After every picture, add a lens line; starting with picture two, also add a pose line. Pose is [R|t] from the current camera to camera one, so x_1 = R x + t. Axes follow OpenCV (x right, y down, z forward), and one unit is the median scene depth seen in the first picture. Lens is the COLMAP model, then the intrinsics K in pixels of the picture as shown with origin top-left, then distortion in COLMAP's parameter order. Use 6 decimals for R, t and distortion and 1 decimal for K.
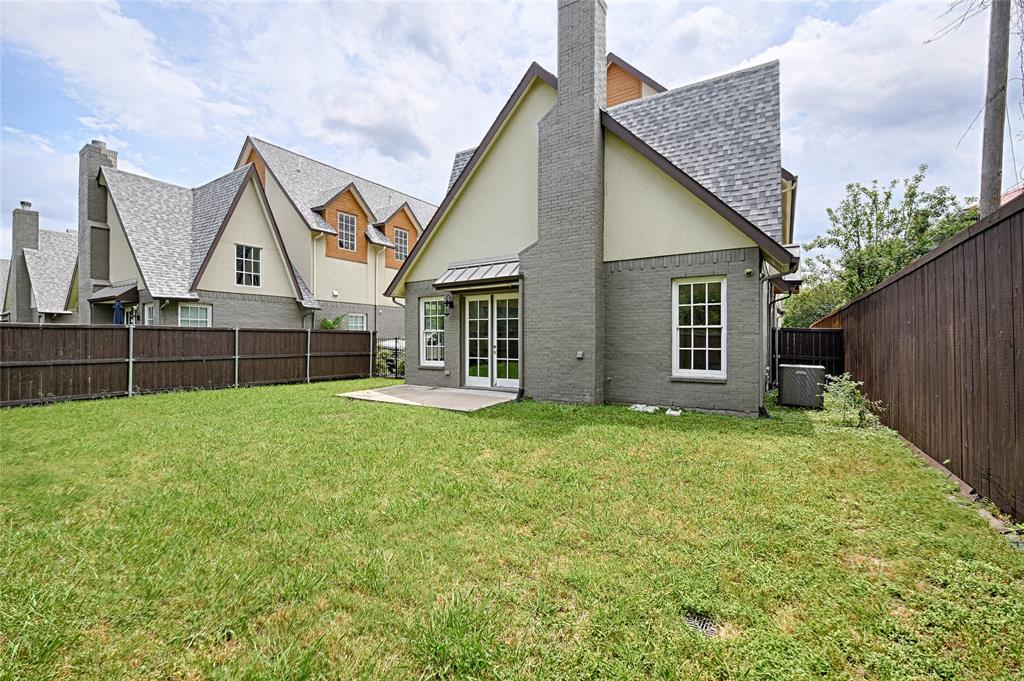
lens RADIAL K [[425.5, 0, 513.7], [0, 425.5, 337.4], [0, 0, 1]] dist [0.004298, 0.000236]
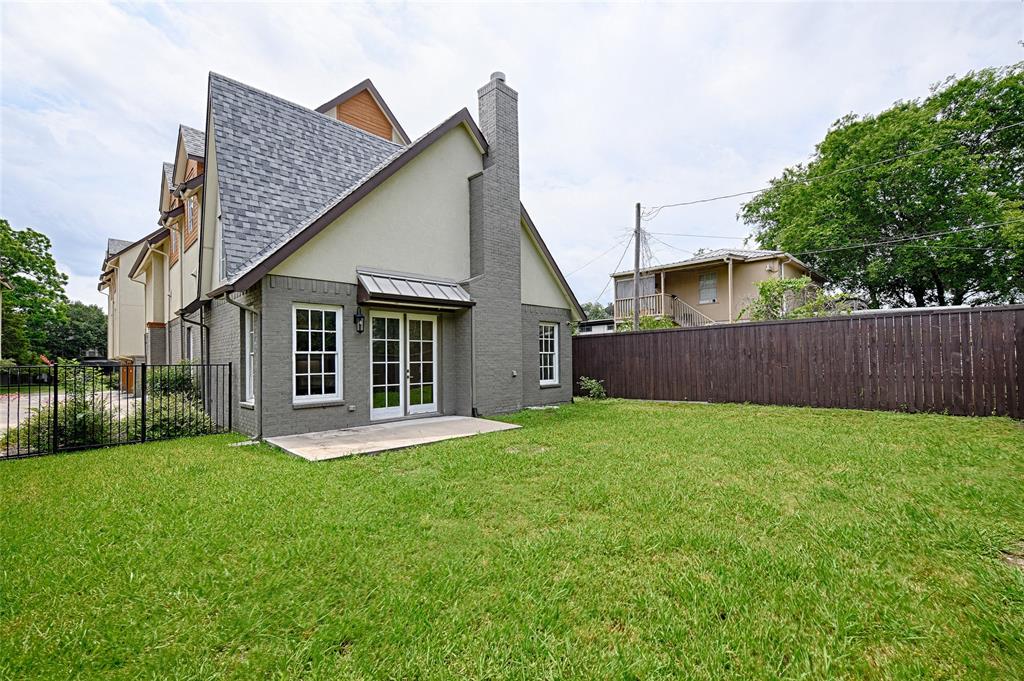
lens RADIAL K [[439.4, 0, 512.5], [0, 439.4, 352.9], [0, 0, 1]] dist [0.002210, 0.000066]
pose [[0.220542, 0.016267, 0.975242, -0.898775], [0.012735, 0.999728, -0.019555, 0.004611], [-0.975294, 0.016733, 0.220275, 0.567917]]
